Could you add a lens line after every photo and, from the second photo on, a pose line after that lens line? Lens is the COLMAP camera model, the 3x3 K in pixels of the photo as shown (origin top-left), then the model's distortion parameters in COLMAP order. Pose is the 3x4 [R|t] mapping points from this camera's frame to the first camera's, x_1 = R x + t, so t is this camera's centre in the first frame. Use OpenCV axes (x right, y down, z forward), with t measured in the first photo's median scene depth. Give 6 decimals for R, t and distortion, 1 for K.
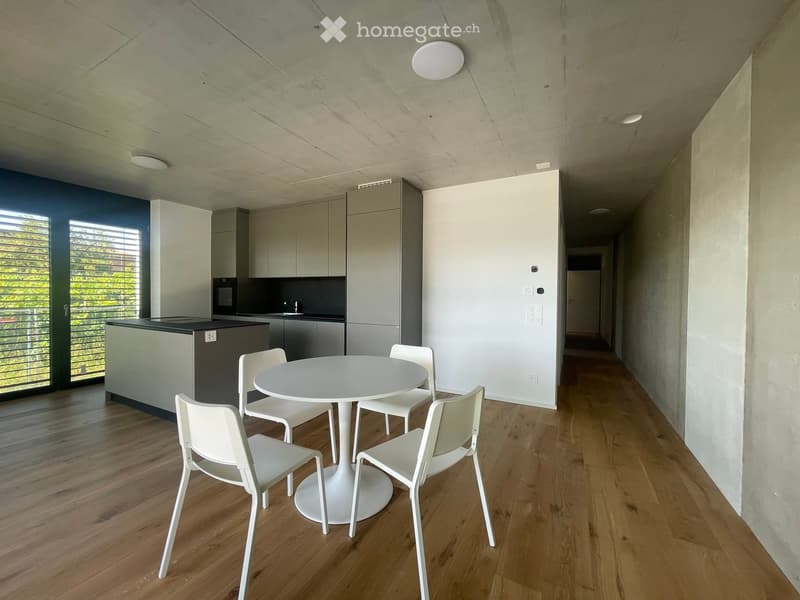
lens RADIAL K [[327.3, 0, 398.1], [0, 327.3, 296.1], [0, 0, 1]] dist [0.000100, -0.000045]
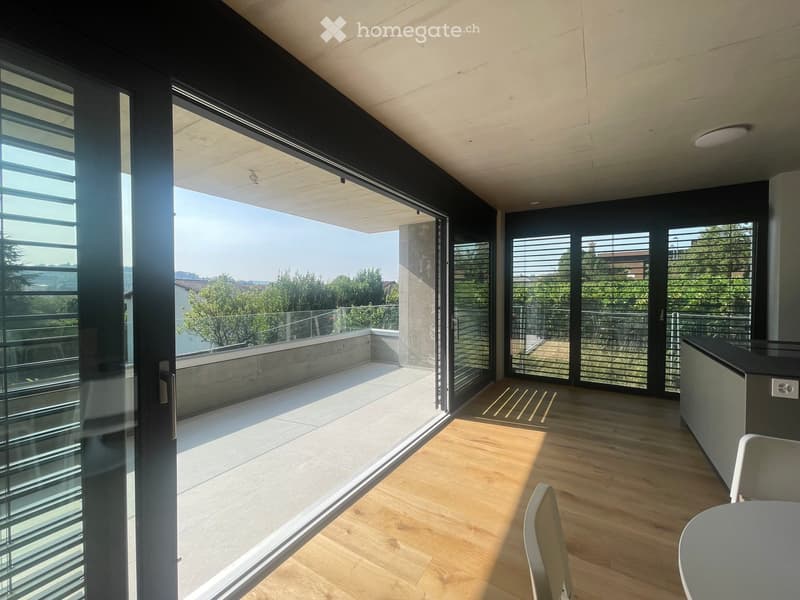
lens RADIAL K [[327.3, 0, 398.1], [0, 327.3, 296.1], [0, 0, 1]] dist [0.000100, -0.000045]
pose [[-0.069270, 0.013125, -0.997512, 0.053822], [-0.016164, 0.999767, 0.014277, -0.039347], [0.997467, 0.017113, -0.069041, 0.350722]]
